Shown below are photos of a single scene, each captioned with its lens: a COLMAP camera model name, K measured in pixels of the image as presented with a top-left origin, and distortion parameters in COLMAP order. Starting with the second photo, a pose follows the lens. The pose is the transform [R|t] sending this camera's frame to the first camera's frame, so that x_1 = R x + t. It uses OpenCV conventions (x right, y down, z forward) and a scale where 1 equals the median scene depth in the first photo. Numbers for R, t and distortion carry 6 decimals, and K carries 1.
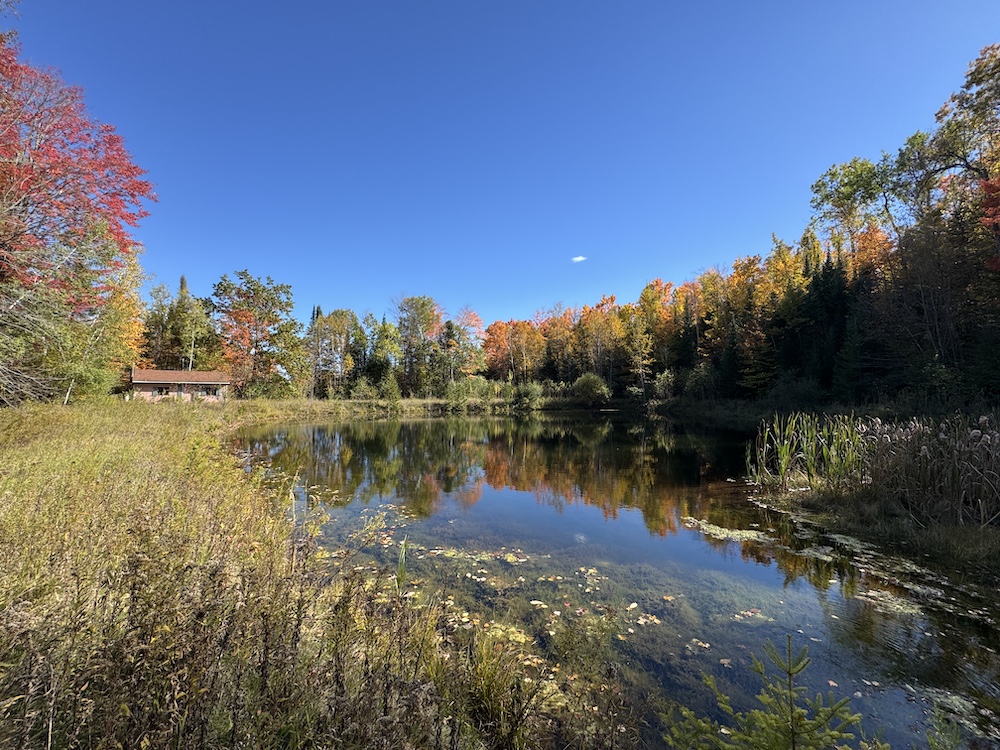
lens RADIAL K [[399.8, 0, 500.5], [0, 399.8, 376.1], [0, 0, 1]] dist [-0.001614, 0.000064]
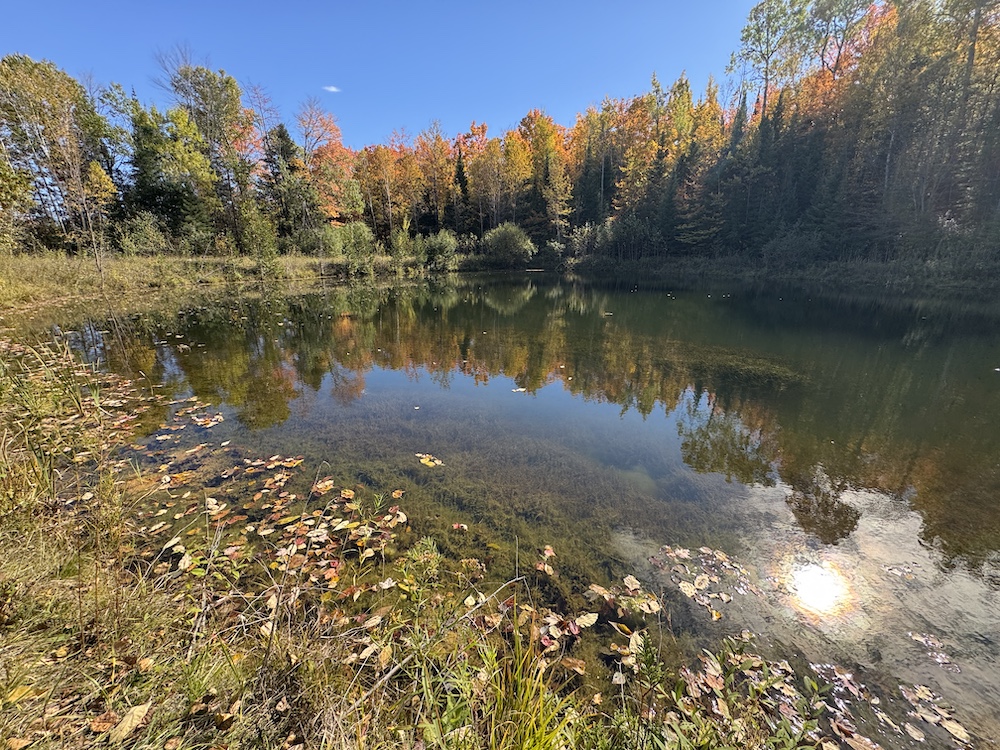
lens RADIAL K [[399.8, 0, 500.5], [0, 399.8, 376.1], [0, 0, 1]] dist [-0.001614, 0.000064]
pose [[0.864547, -0.143645, 0.481586, -0.276696], [-0.025193, 0.944687, 0.327004, 0.025200], [-0.501920, -0.294843, 0.813108, 0.326091]]
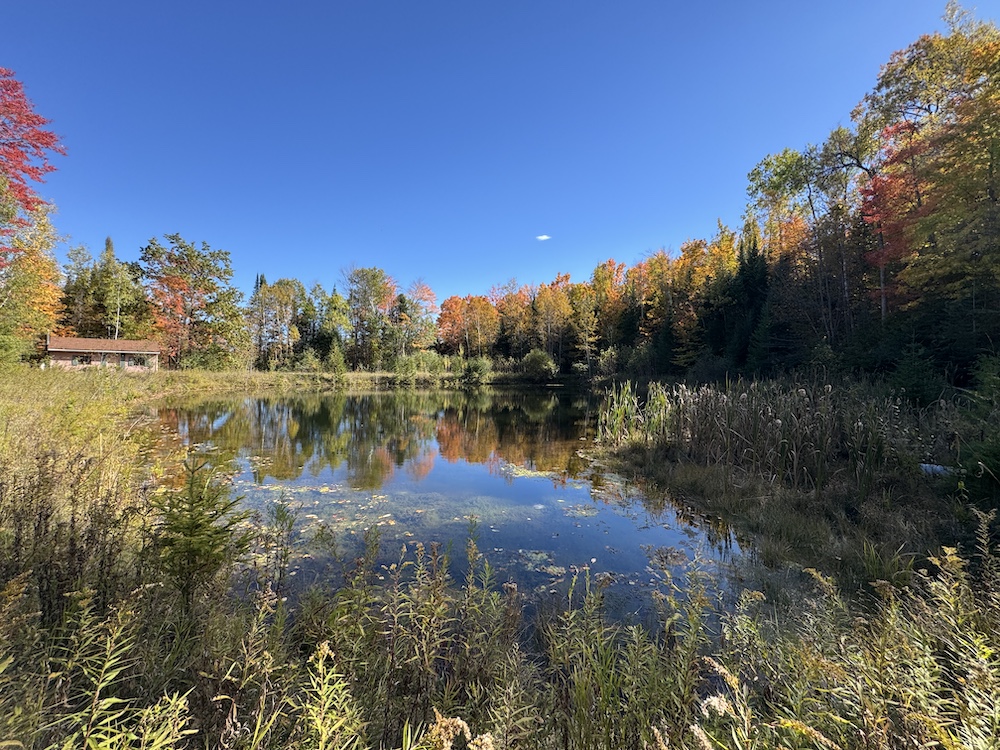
lens RADIAL K [[399.8, 0, 500.5], [0, 399.8, 376.1], [0, 0, 1]] dist [-0.001614, 0.000064]
pose [[0.996268, 0.010596, 0.085666, 0.047970], [-0.015698, 0.998128, 0.059106, 0.002874], [-0.084880, -0.060230, 0.994569, -0.025133]]
